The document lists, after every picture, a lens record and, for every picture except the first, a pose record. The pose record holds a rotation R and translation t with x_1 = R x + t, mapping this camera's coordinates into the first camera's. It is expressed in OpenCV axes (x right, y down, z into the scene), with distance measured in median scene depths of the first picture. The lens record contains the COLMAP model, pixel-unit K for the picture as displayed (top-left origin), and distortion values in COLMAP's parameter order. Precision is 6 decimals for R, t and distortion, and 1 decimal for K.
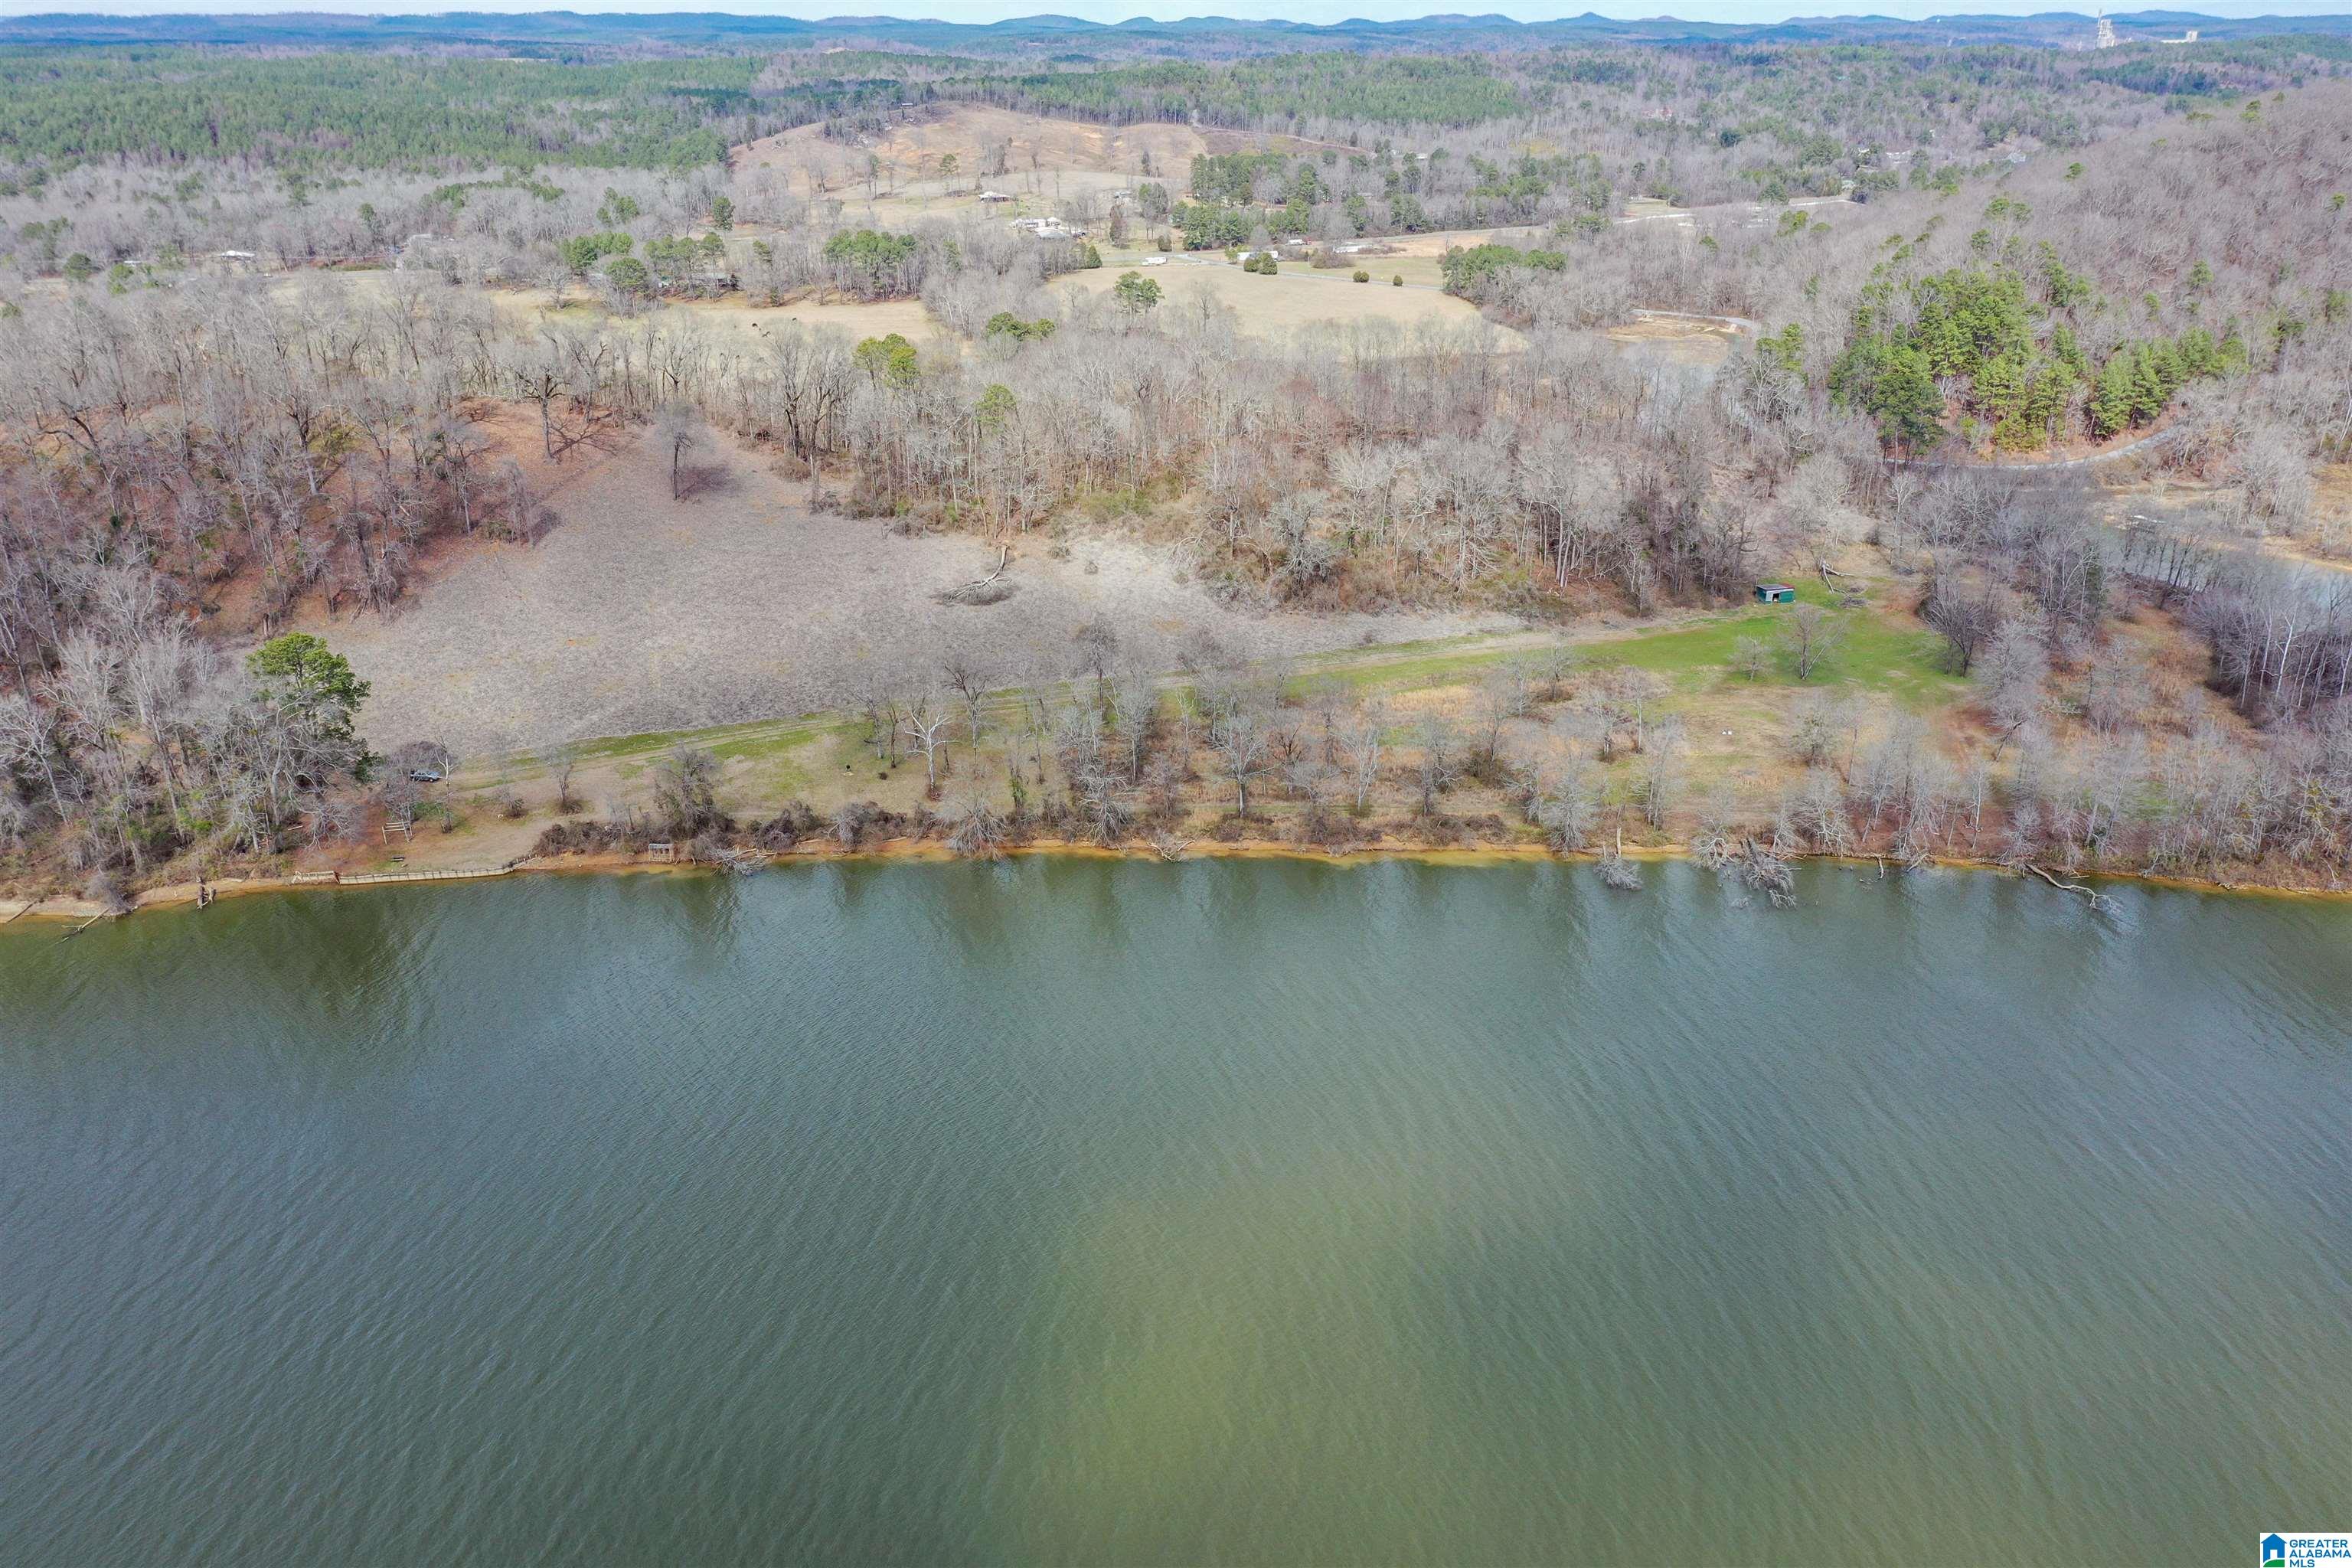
lens RADIAL K [[1860.2, 0, 1176.0], [0, 1860.2, 784.0], [0, 0, 1]] dist [0.013165, -0.001927]
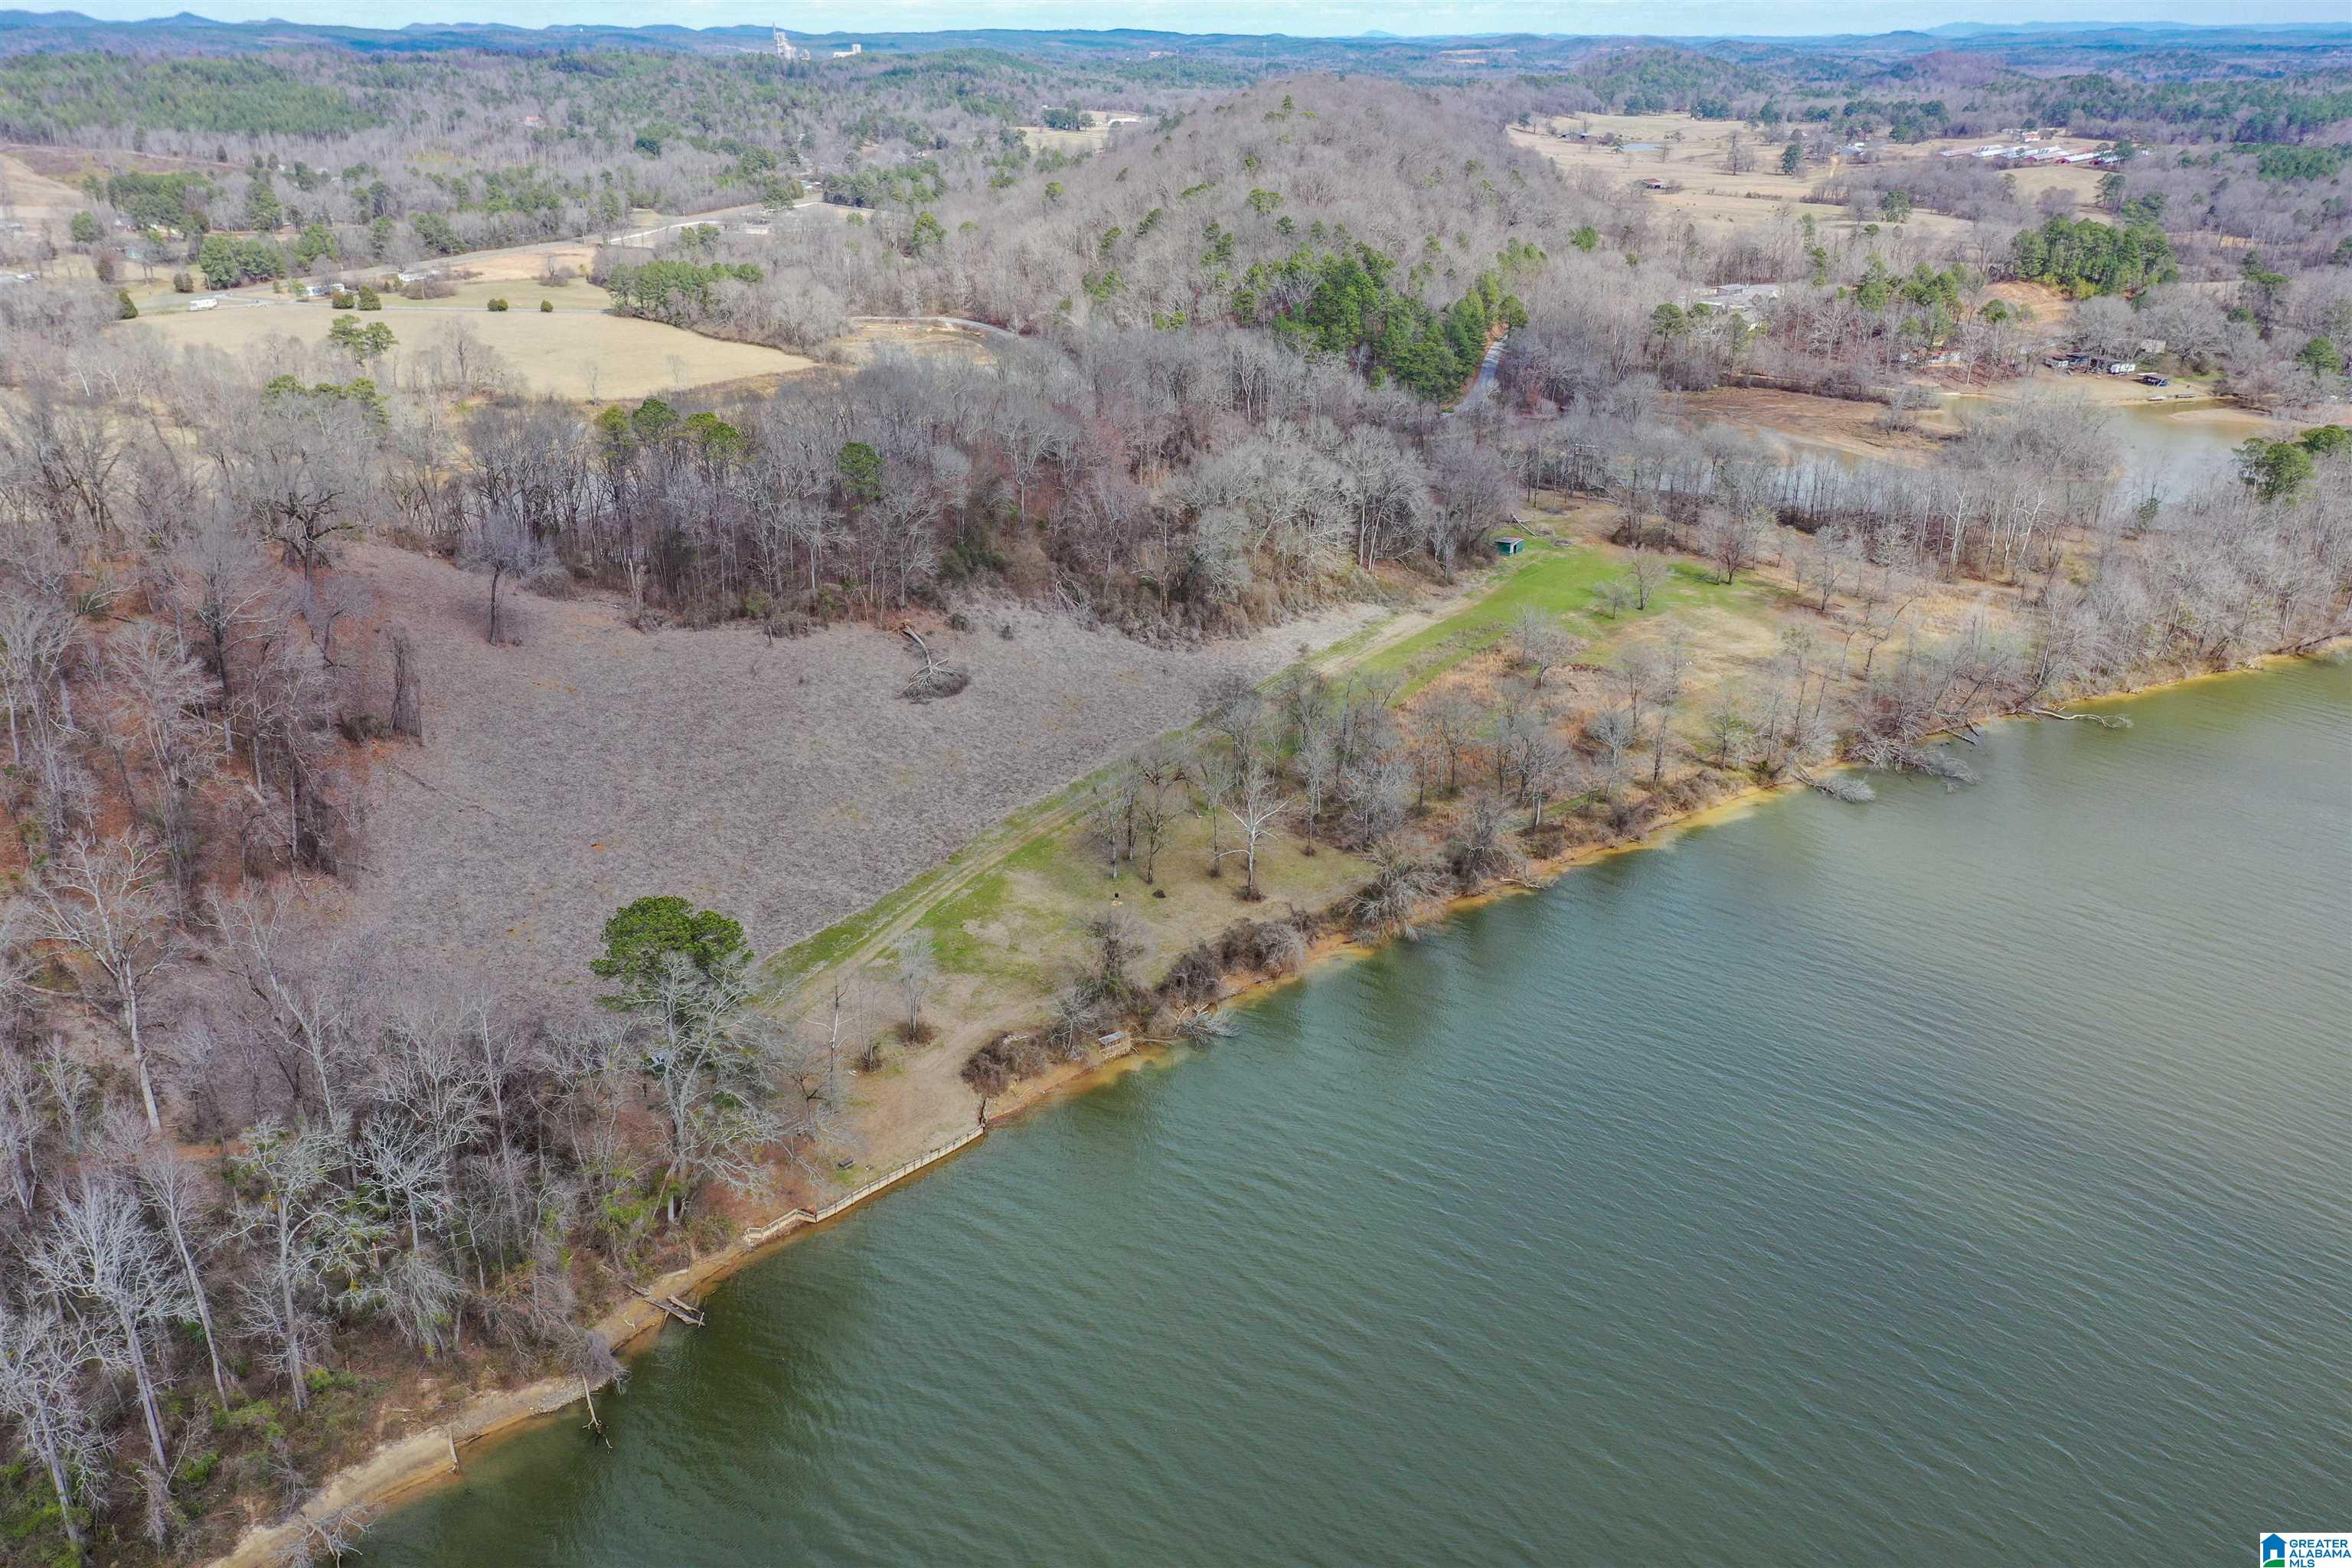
lens RADIAL K [[1854.9, 0, 1176.0], [0, 1854.9, 784.0], [0, 0, 1]] dist [0.019250, -0.002637]
pose [[0.773142, -0.226364, 0.592462, -0.222098], [0.228242, 0.970857, 0.073091, -0.039232], [-0.591741, 0.078715, 0.802276, 0.106046]]
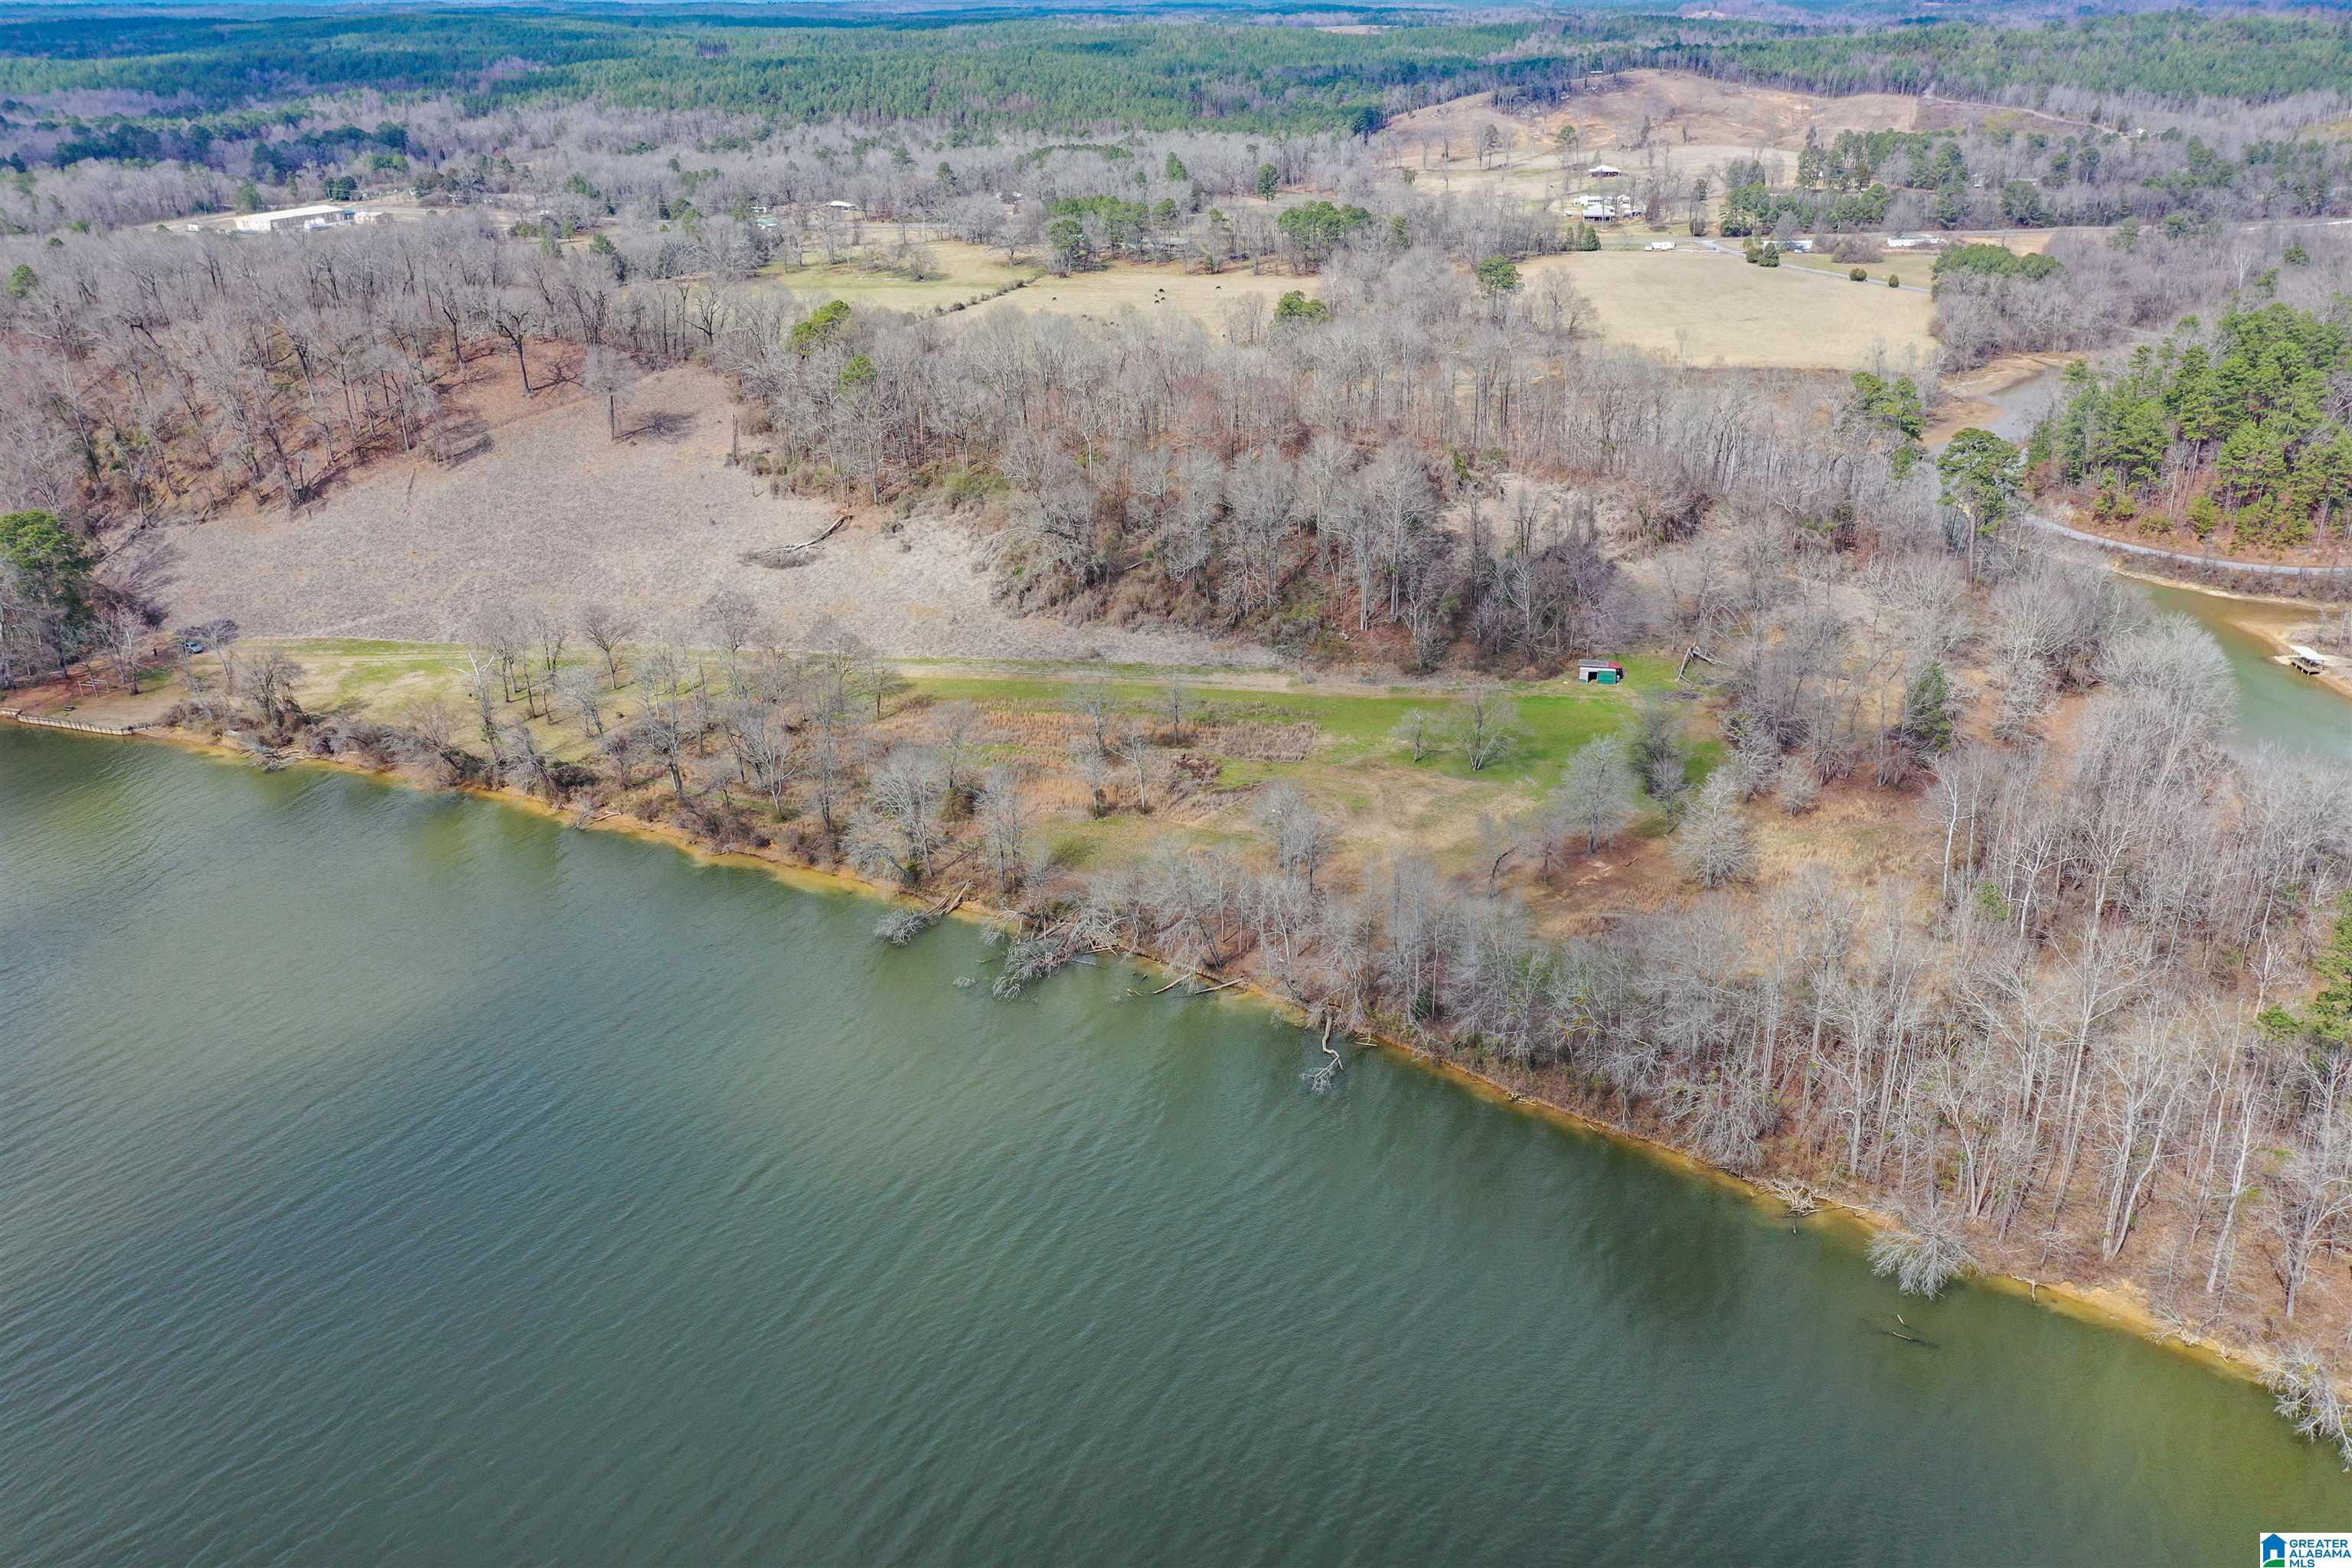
lens RADIAL K [[1875.6, 0, 1176.0], [0, 1875.6, 784.0], [0, 0, 1]] dist [0.016928, -0.003057]
pose [[0.885947, 0.170188, -0.431433, 0.229616], [-0.164419, 0.985074, 0.050951, -0.028004], [0.433665, 0.025796, 0.900705, 0.068292]]
